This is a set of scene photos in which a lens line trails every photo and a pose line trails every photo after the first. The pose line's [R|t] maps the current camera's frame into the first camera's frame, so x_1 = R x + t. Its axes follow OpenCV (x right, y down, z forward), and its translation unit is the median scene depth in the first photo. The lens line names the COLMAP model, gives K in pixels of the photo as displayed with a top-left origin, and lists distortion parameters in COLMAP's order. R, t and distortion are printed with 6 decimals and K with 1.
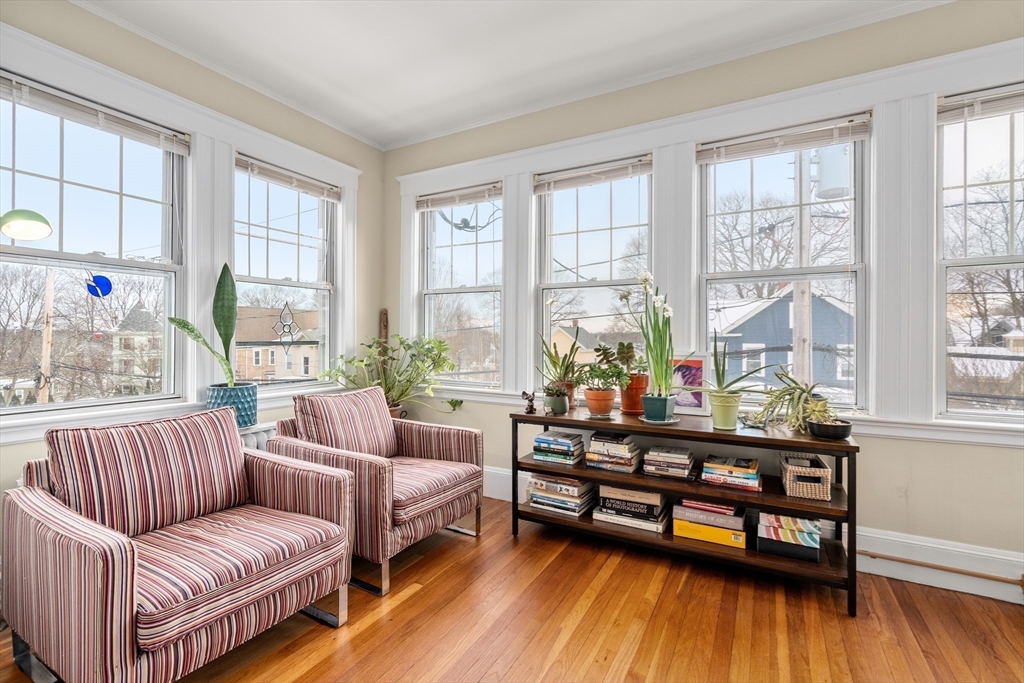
lens RADIAL K [[470.1, 0, 505.0], [0, 470.1, 338.7], [0, 0, 1]] dist [-0.005335, 0.001806]
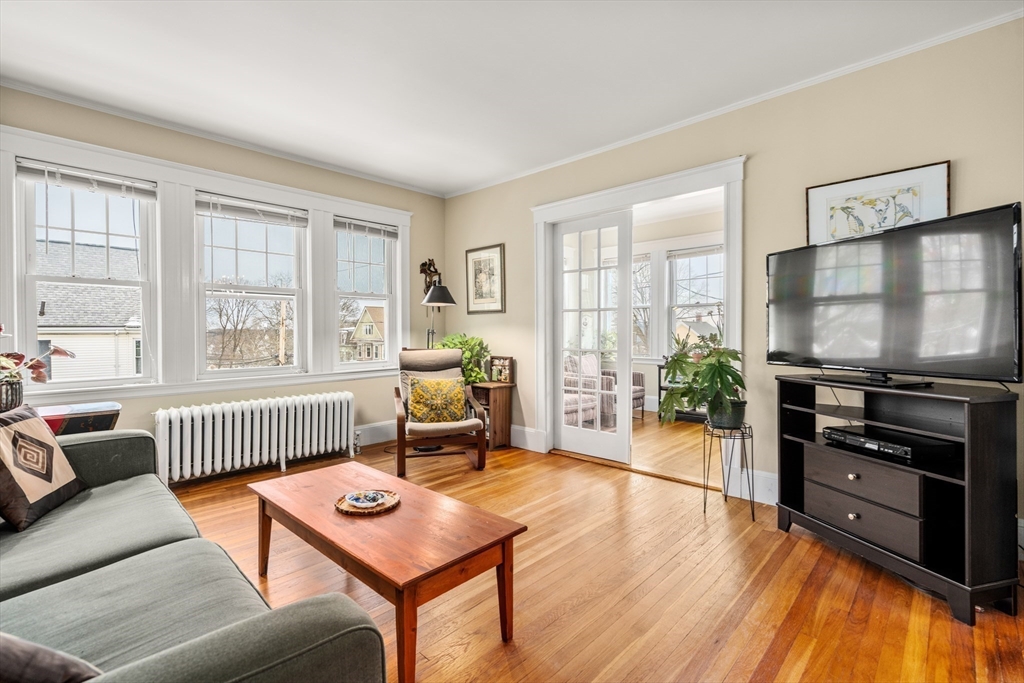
lens RADIAL K [[470.1, 0, 510.2], [0, 470.1, 334.5], [0, 0, 1]] dist [-0.005335, 0.001806]
pose [[0.968254, -0.008336, -0.249831, -0.111371], [0.011366, 0.999878, 0.010690, -0.020224], [0.249712, -0.013191, 0.968230, -1.402472]]
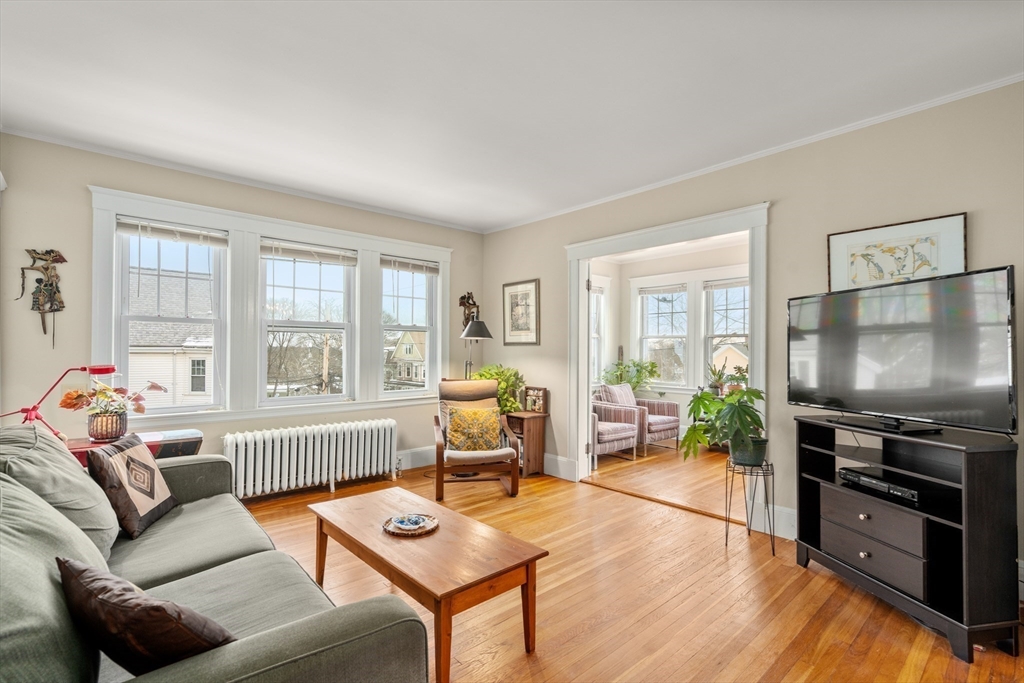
lens RADIAL K [[470.1, 0, 513.8], [0, 470.1, 351.0], [0, 0, 1]] dist [-0.005335, 0.001806]
pose [[0.947263, -0.003525, -0.320438, -0.080519], [0.002041, 0.999986, -0.004965, -0.047757], [0.320451, 0.004049, 0.947257, -1.463559]]
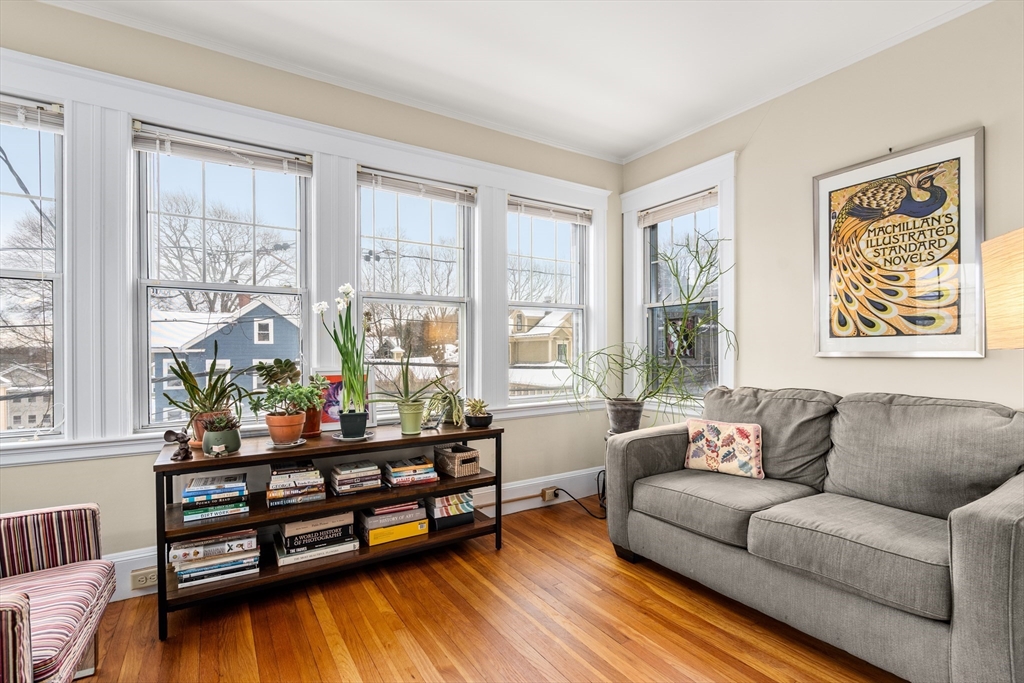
lens RADIAL K [[470.1, 0, 511.1], [0, 470.1, 359.6], [0, 0, 1]] dist [-0.005335, 0.001806]
pose [[0.471038, -0.020252, 0.881880, -0.354267], [0.010437, 0.999794, 0.017385, -0.002072], [-0.882051, 0.001015, 0.471152, 0.225316]]
